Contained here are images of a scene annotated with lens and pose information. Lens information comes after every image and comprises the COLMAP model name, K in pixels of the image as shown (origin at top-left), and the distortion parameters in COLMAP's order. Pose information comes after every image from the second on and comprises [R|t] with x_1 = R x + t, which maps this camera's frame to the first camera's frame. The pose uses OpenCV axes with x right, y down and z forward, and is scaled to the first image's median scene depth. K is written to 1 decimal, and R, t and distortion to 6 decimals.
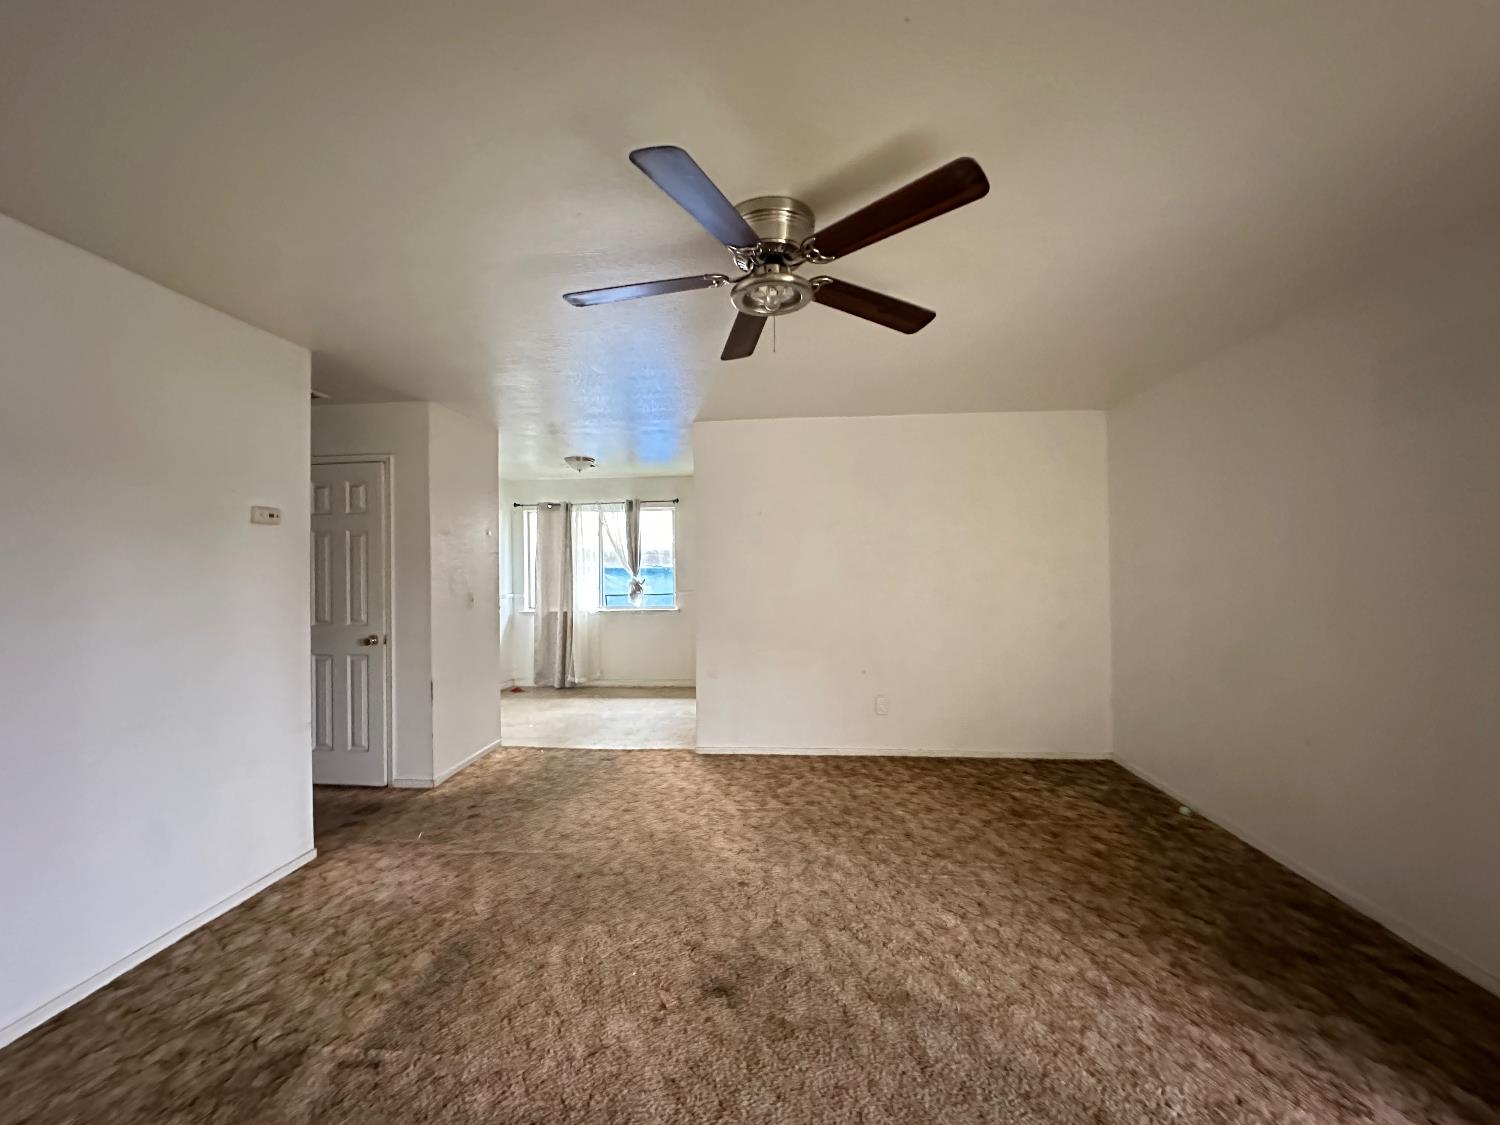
lens RADIAL K [[595.2, 0, 748.4], [0, 595.2, 562.1], [0, 0, 1]] dist [-0.000889, -0.000055]
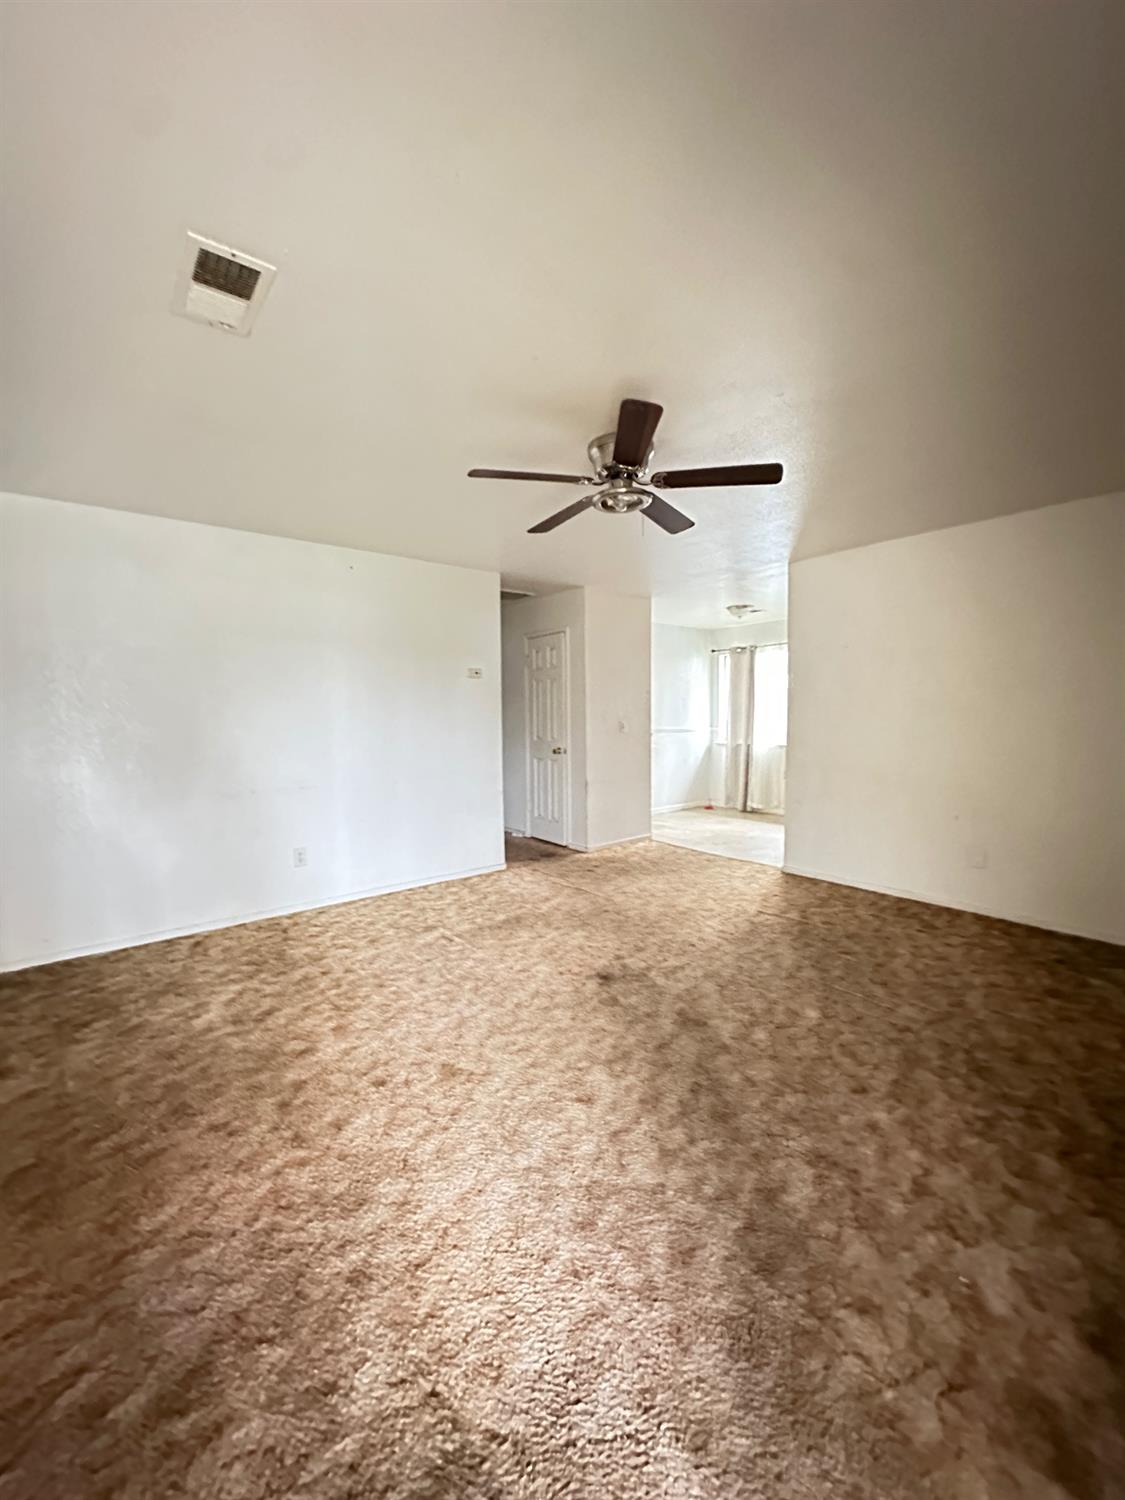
lens RADIAL K [[595.2, 0, 562.9], [0, 595.2, 751.7], [0, 0, 1]] dist [-0.000889, -0.000055]
pose [[0.687018, 0.051373, -0.724822, 0.527064], [0.006719, 0.997006, 0.077034, 0.016900], [0.726609, -0.057794, 0.684616, -0.044974]]
